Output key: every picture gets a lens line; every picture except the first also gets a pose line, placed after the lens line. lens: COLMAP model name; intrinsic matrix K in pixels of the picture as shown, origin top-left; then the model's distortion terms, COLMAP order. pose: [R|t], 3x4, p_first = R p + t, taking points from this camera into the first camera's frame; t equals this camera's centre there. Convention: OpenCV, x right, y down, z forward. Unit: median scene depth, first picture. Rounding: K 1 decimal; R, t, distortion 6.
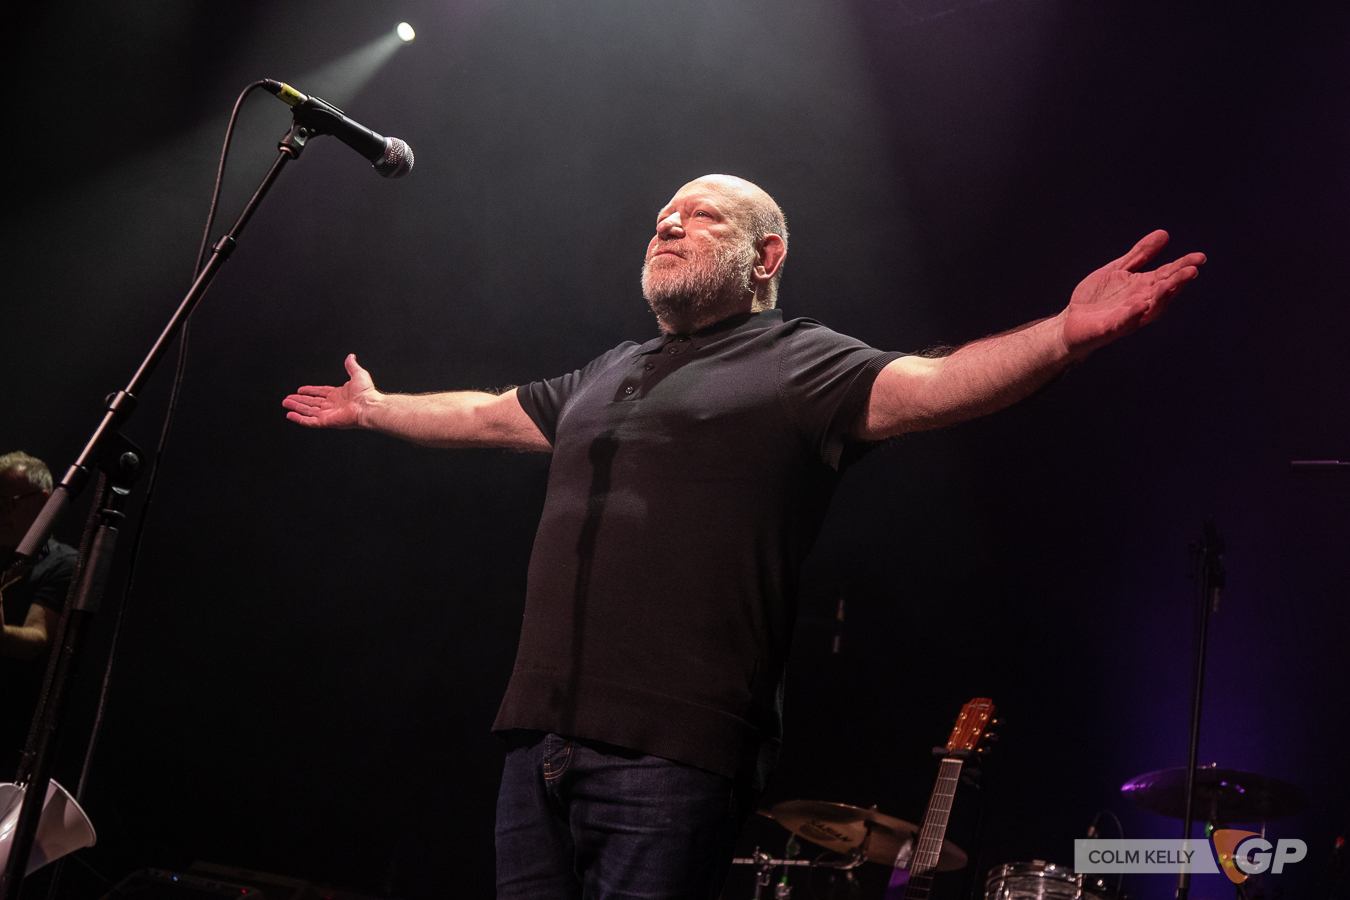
lens RADIAL K [[1532.7, 0, 693.3], [0, 1532.7, 487.4], [0, 0, 1]] dist [0.007799, 0.000000]
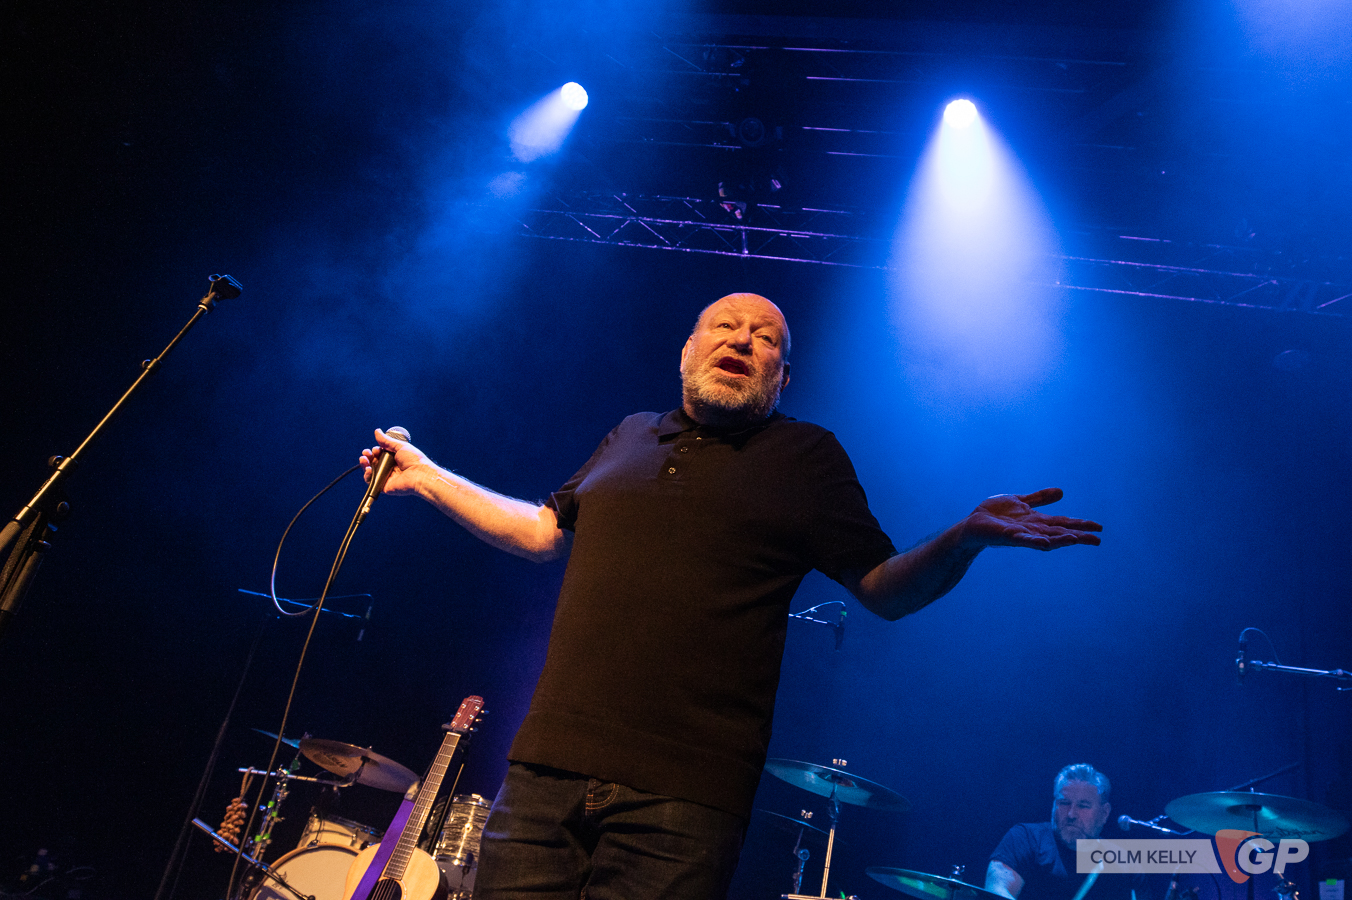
lens RADIAL K [[1043.6, 0, 672.2], [0, 1043.6, 448.5], [0, 0, 1]] dist [-0.052093, 0.024119]
pose [[0.858348, 0.224277, 0.461453, -0.197284], [-0.205626, 0.974382, -0.091088, -0.057985], [-0.470060, -0.016702, 0.882476, -0.048720]]
